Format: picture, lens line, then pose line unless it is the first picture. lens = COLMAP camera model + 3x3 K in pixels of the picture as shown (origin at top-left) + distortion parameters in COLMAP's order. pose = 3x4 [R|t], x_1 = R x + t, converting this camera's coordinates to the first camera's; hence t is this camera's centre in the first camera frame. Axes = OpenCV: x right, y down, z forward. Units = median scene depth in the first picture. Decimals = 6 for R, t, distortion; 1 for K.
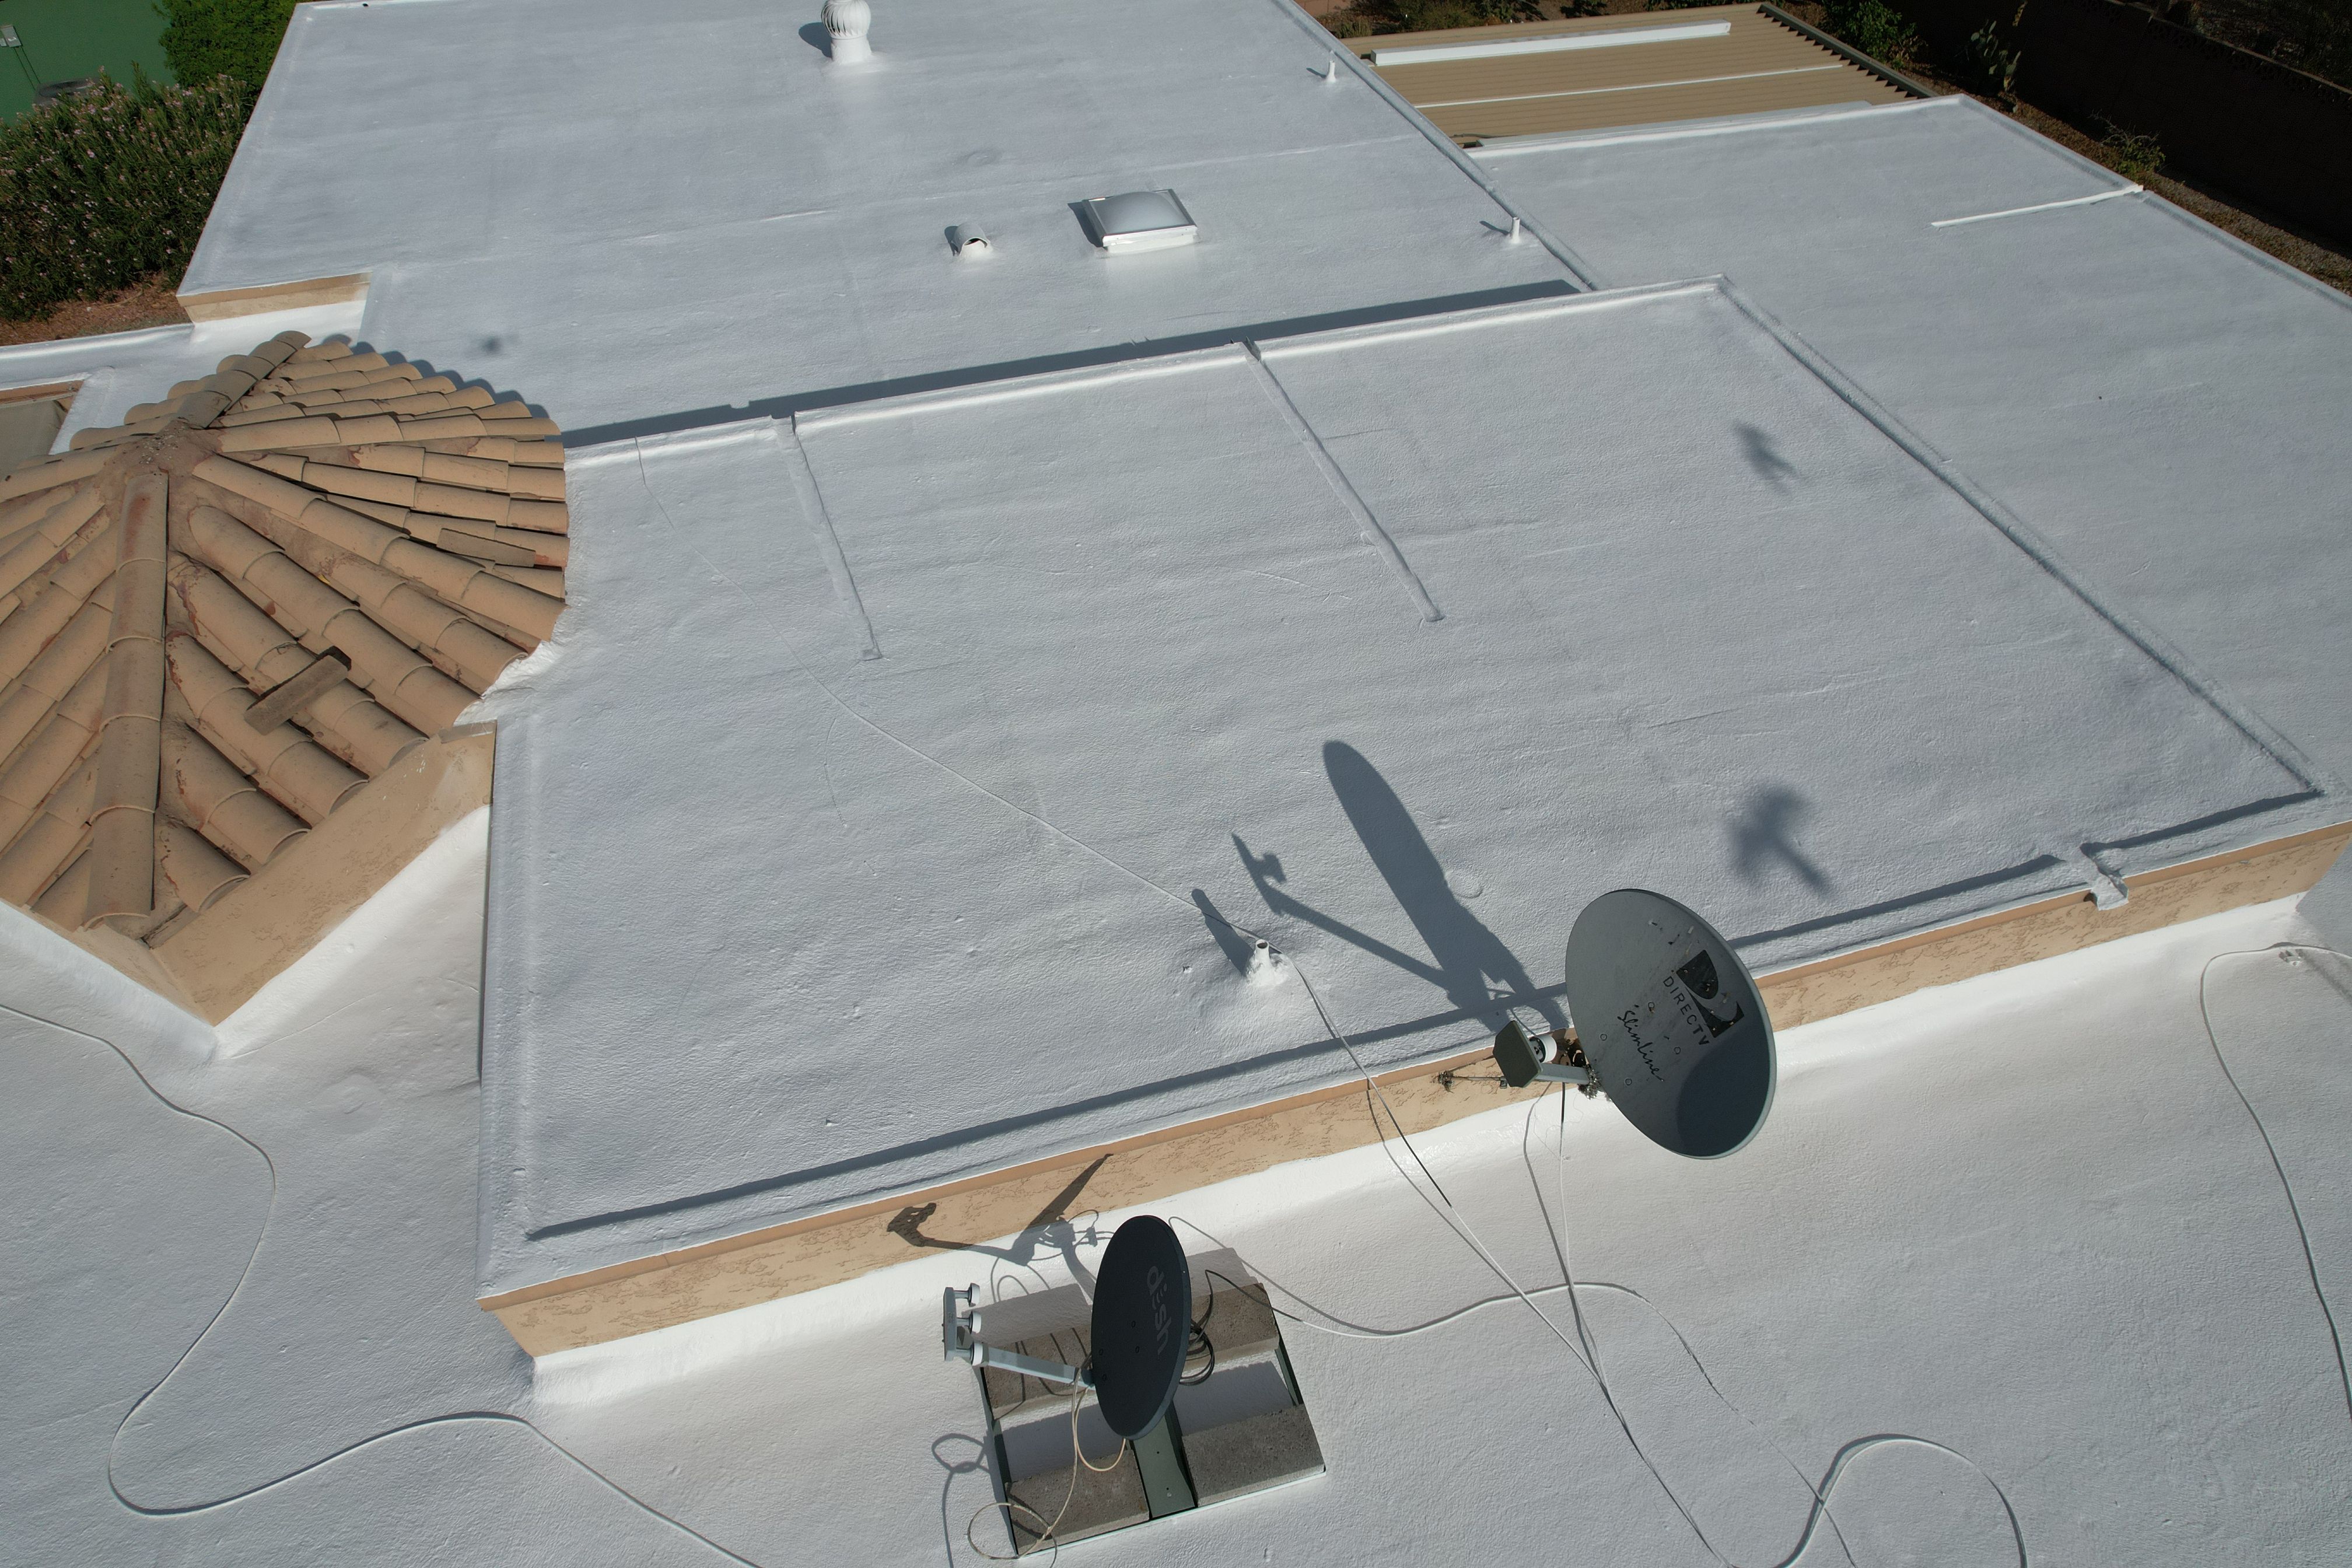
lens RADIAL K [[1511.5, 0, 1170.0], [0, 1511.5, 791.2], [0, 0, 1]] dist [-0.080532, 0.073651]
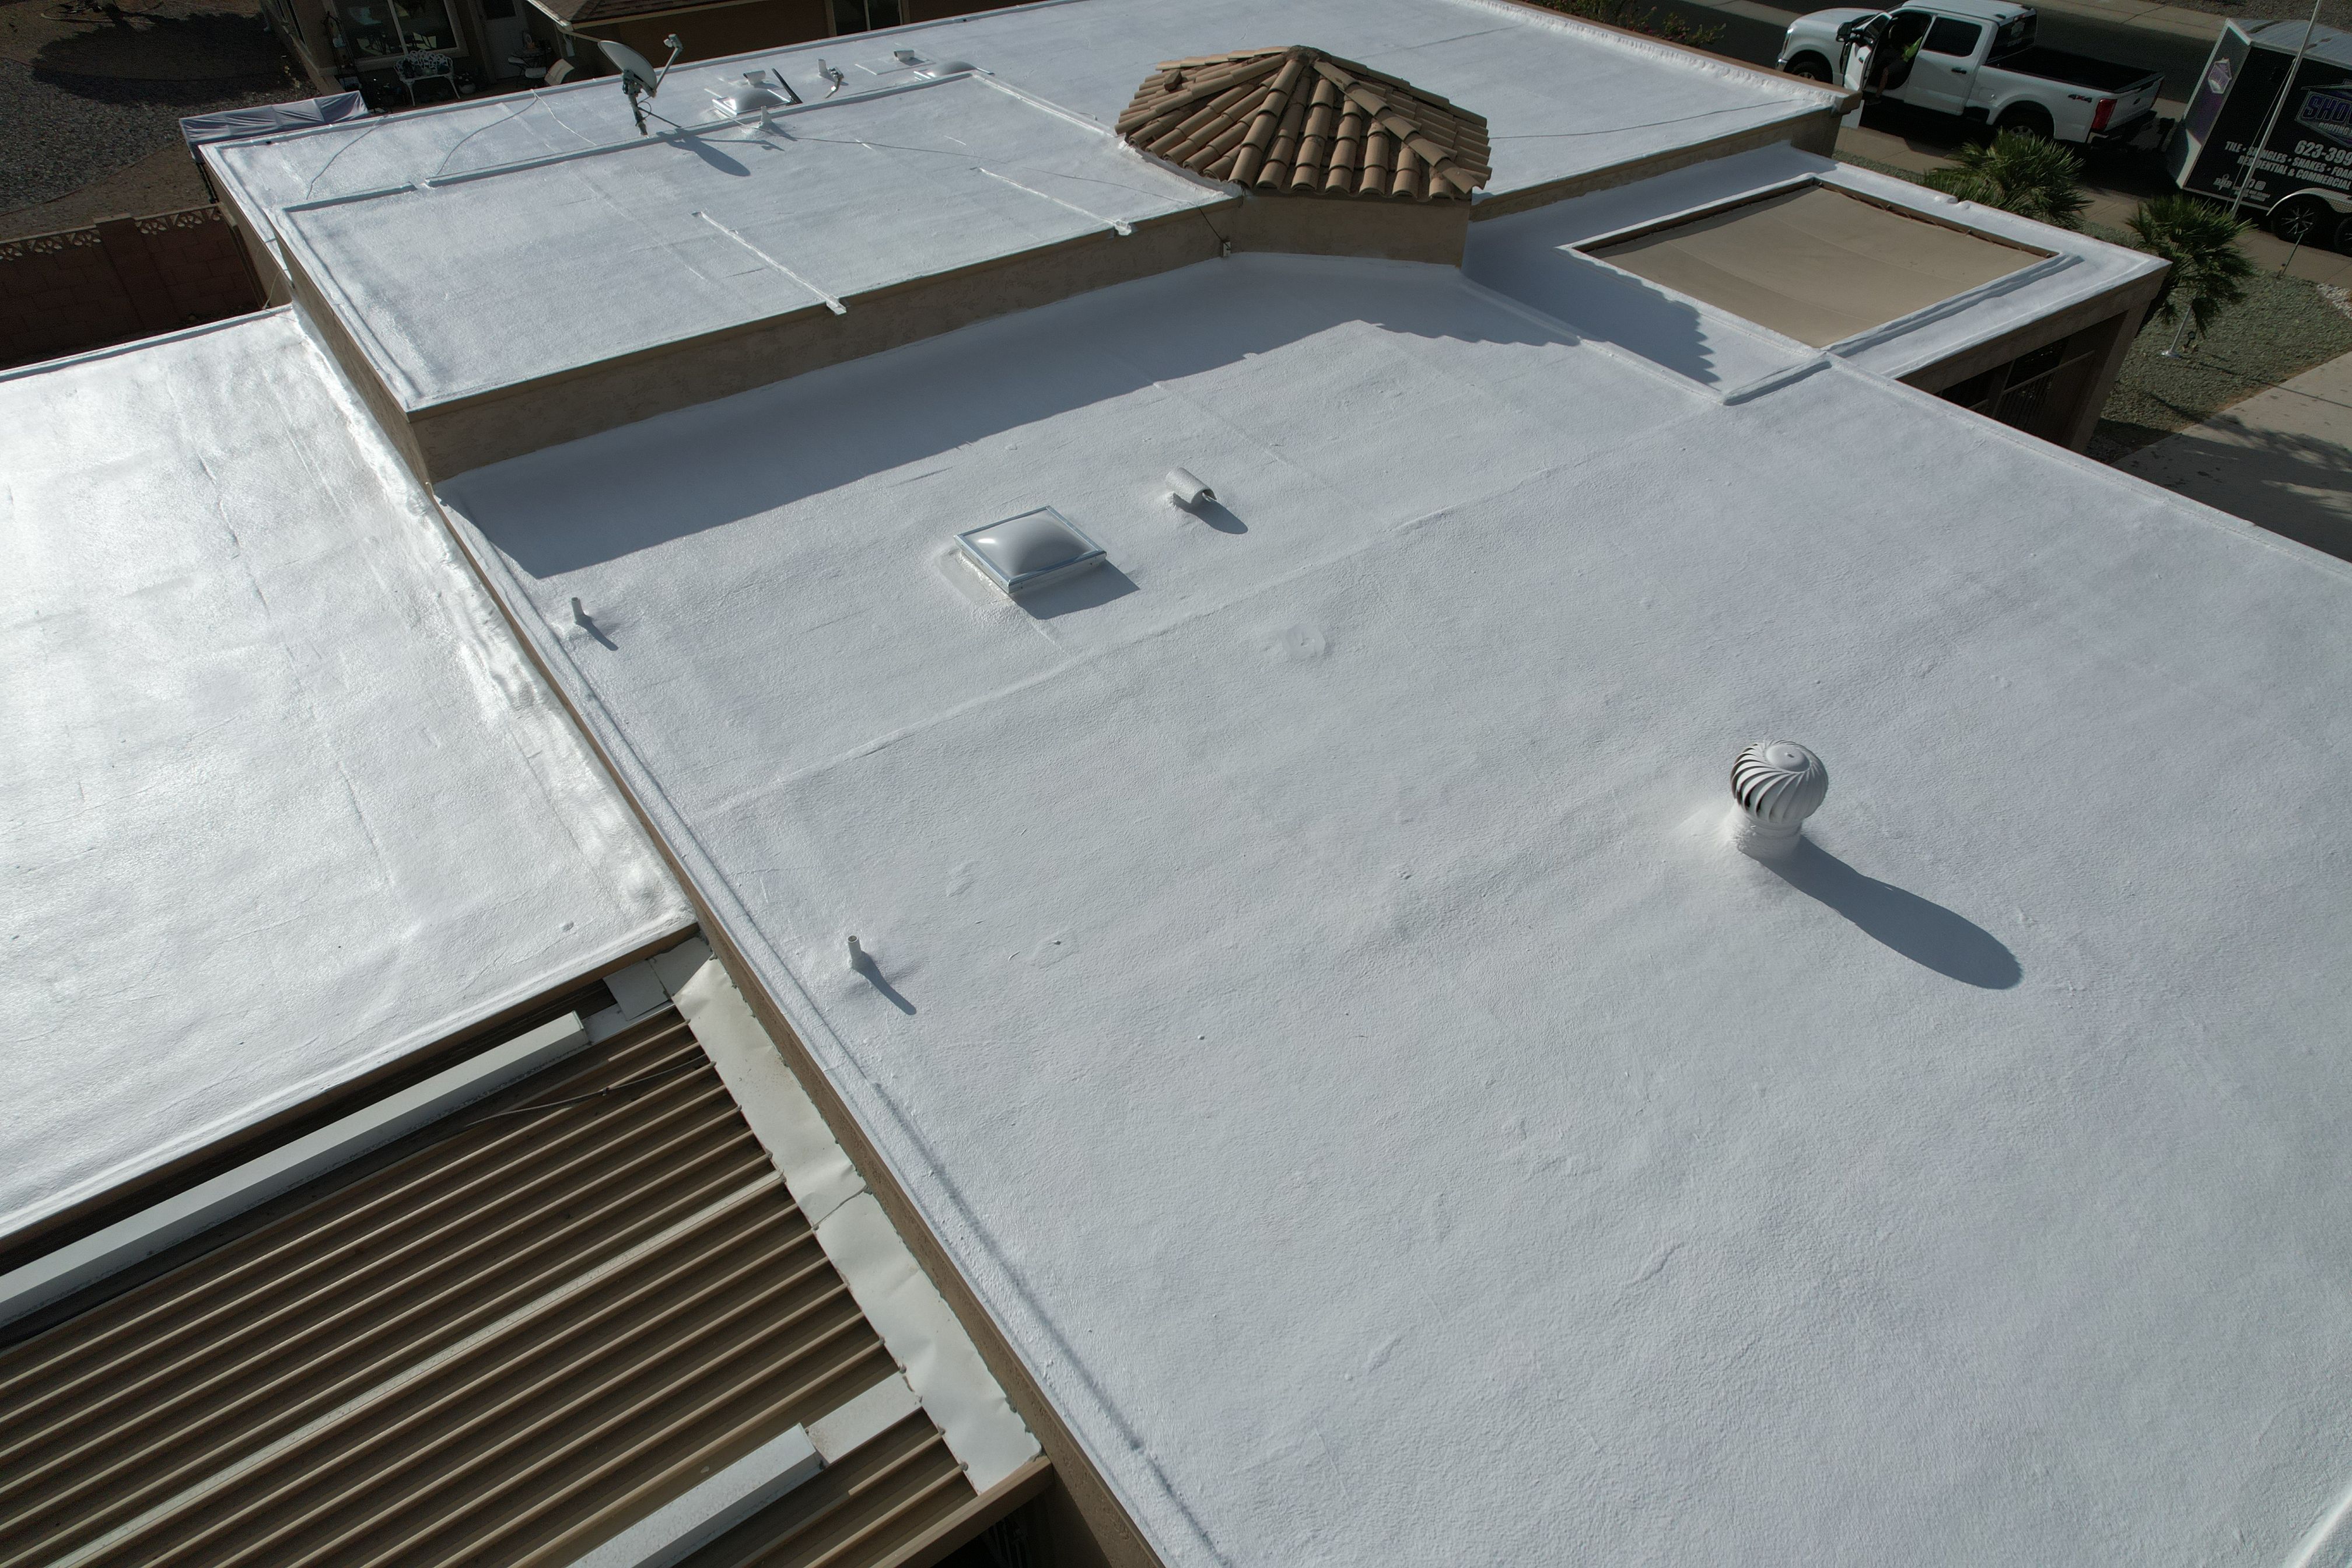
lens RADIAL K [[1502.0, 0, 1176.0], [0, 1502.0, 784.0], [0, 0, 1]] dist [-0.072735, 0.061389]
pose [[-0.942097, 0.225794, -0.247932, 0.251583], [-0.226146, 0.118140, 0.966903, -2.135184], [0.247612, 0.966985, -0.060237, 2.119376]]
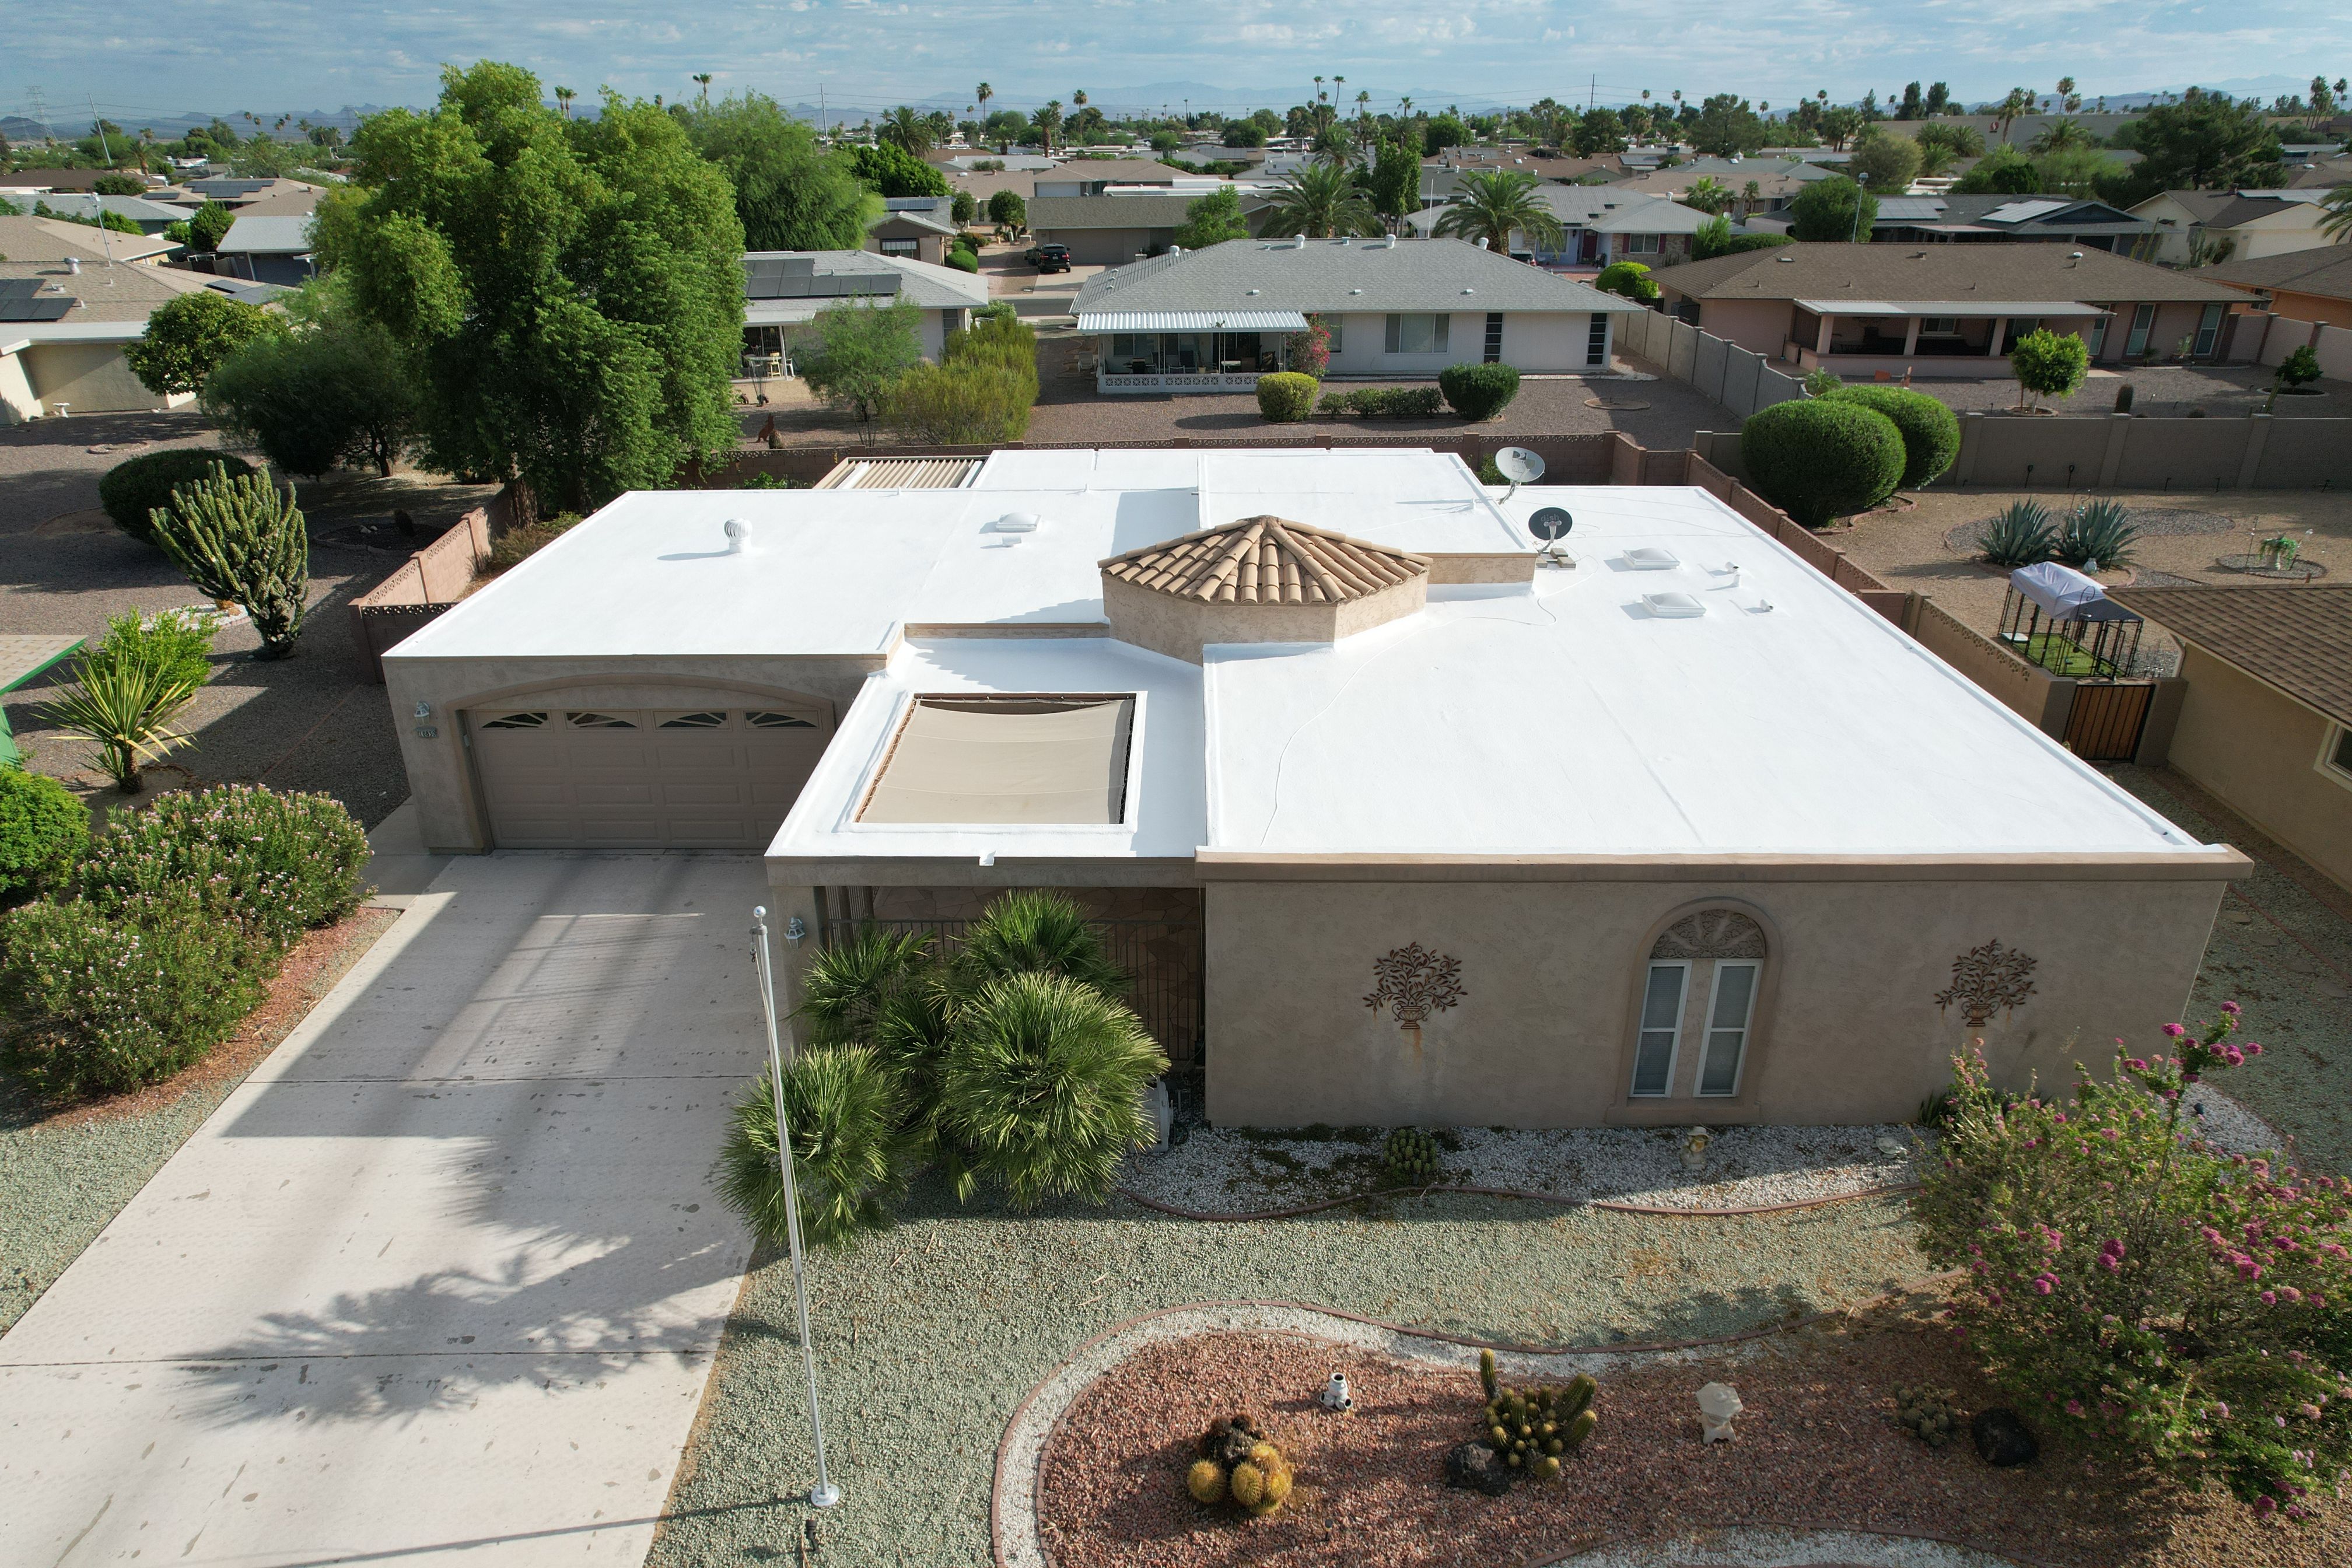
lens RADIAL K [[1511.5, 0, 1170.0], [0, 1511.5, 791.2], [0, 0, 1]] dist [-0.080532, 0.073651]
pose [[0.289349, -0.380488, 0.878354, -3.797949], [0.673265, 0.733168, 0.095807, -0.255981], [-0.680435, 0.563643, 0.468310, -0.023155]]
